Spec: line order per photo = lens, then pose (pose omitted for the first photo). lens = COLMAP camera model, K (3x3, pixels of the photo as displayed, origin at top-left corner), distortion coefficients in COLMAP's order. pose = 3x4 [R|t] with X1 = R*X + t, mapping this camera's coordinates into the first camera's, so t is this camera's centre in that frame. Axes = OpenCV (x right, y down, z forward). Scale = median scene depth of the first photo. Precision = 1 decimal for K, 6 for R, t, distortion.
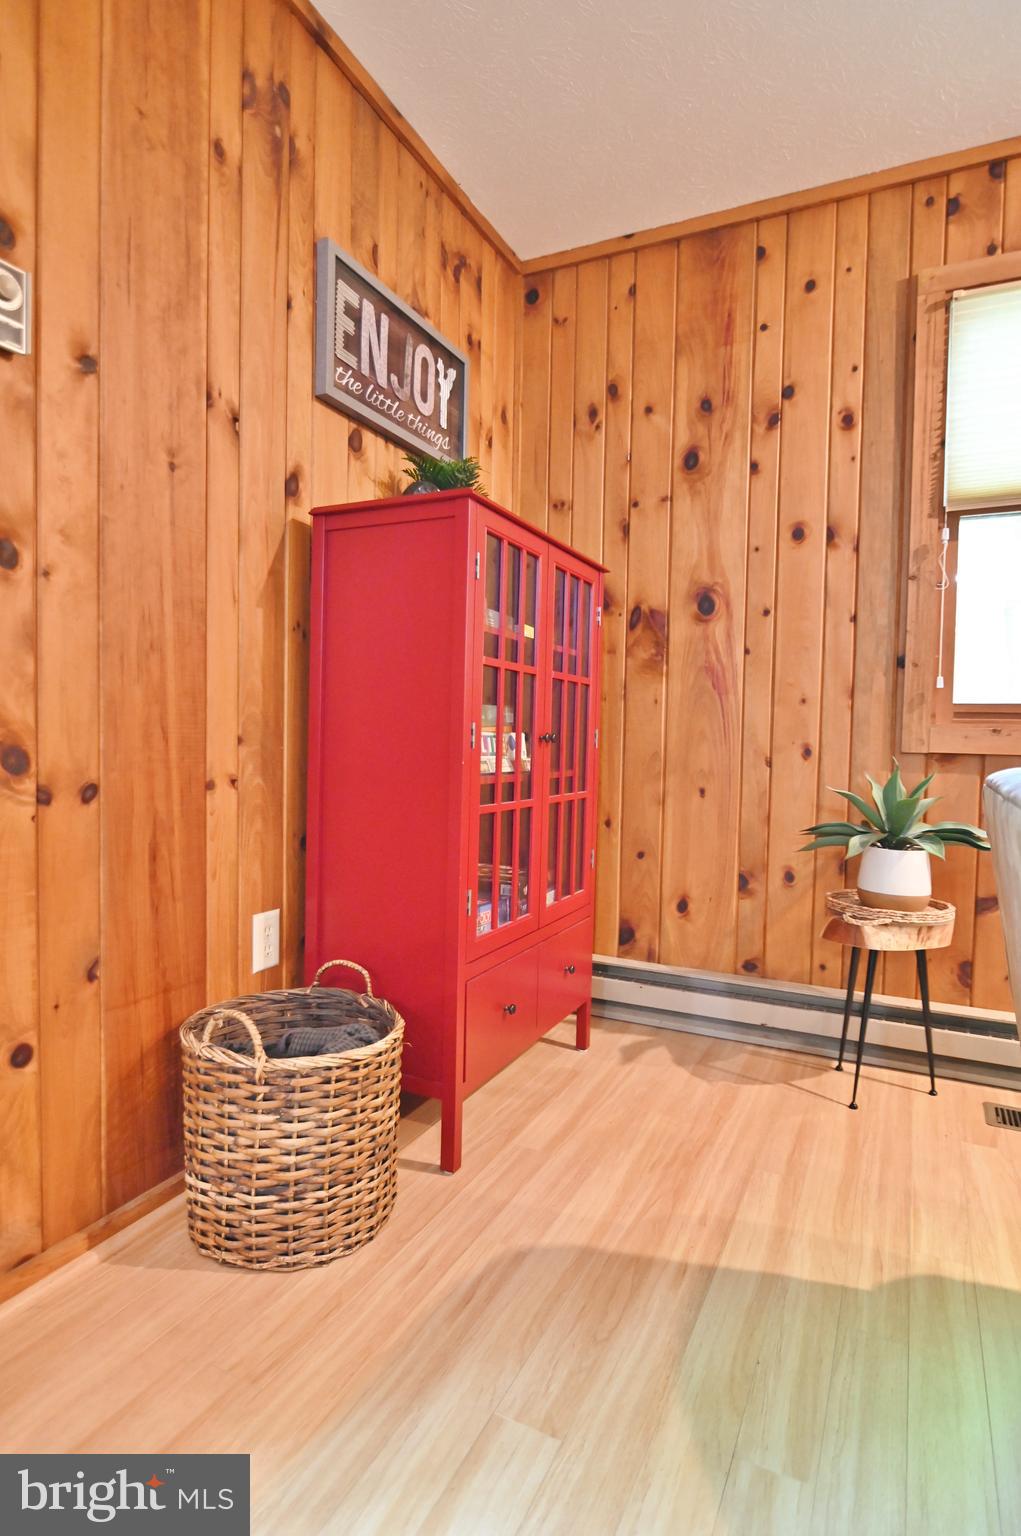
lens RADIAL K [[820.9, 0, 505.5], [0, 820.9, 766.7], [0, 0, 1]] dist [-0.014627, 0.003618]
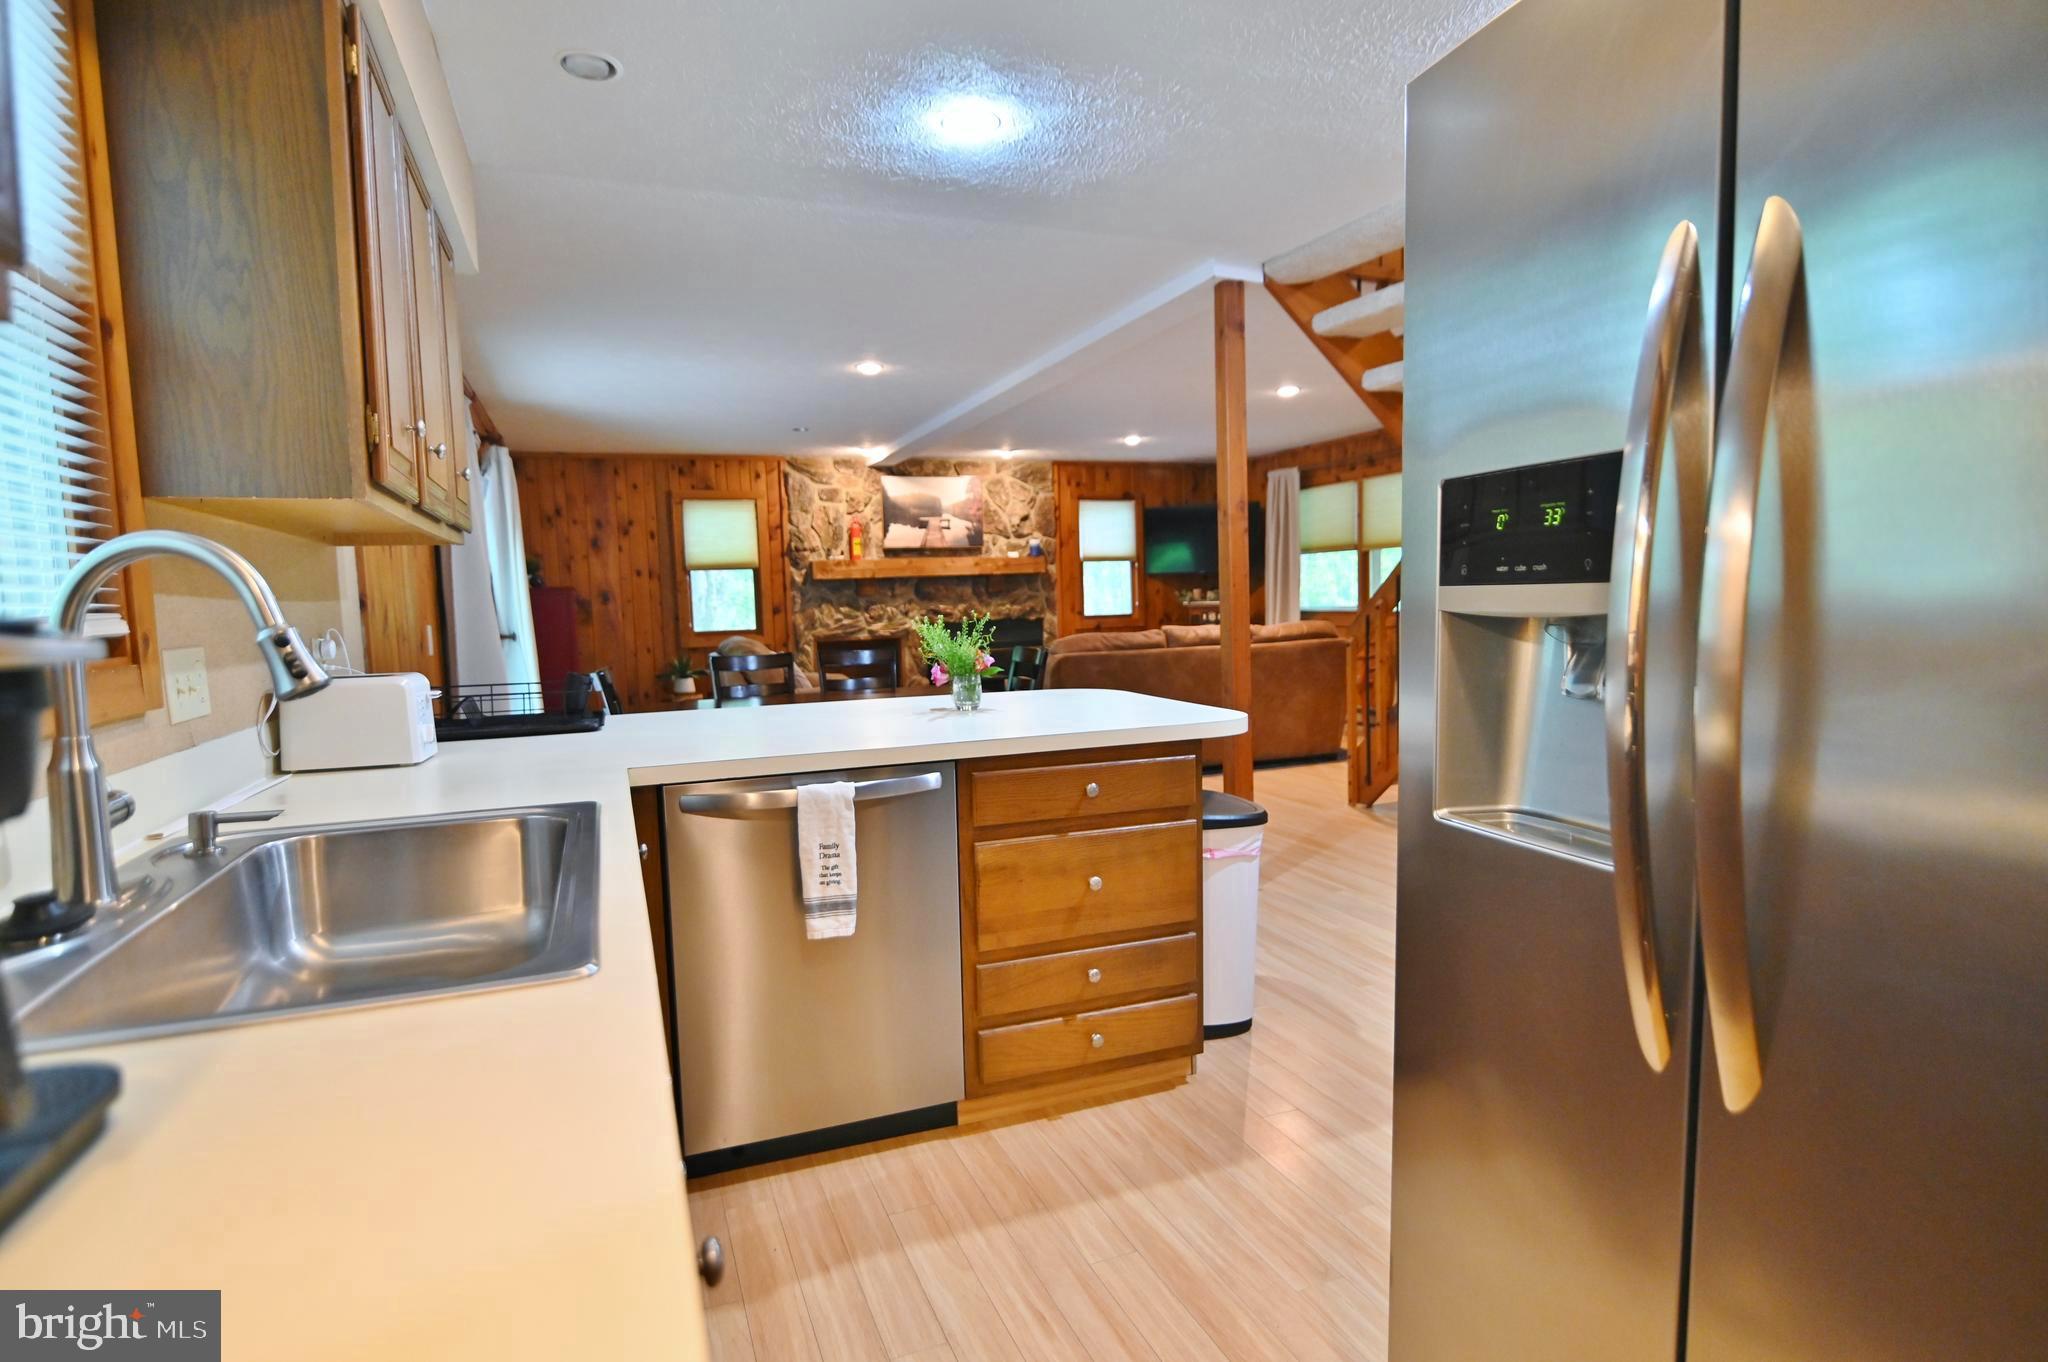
lens RADIAL K [[1065.4, 0, 1033.2], [0, 1065.4, 677.9], [0, 0, 1]] dist [-0.004178, -0.000065]
pose [[0.664056, -0.098702, 0.741140, -1.540055], [0.074462, 0.995051, 0.065799, -0.068971], [-0.743966, 0.011493, 0.668119, -2.535209]]
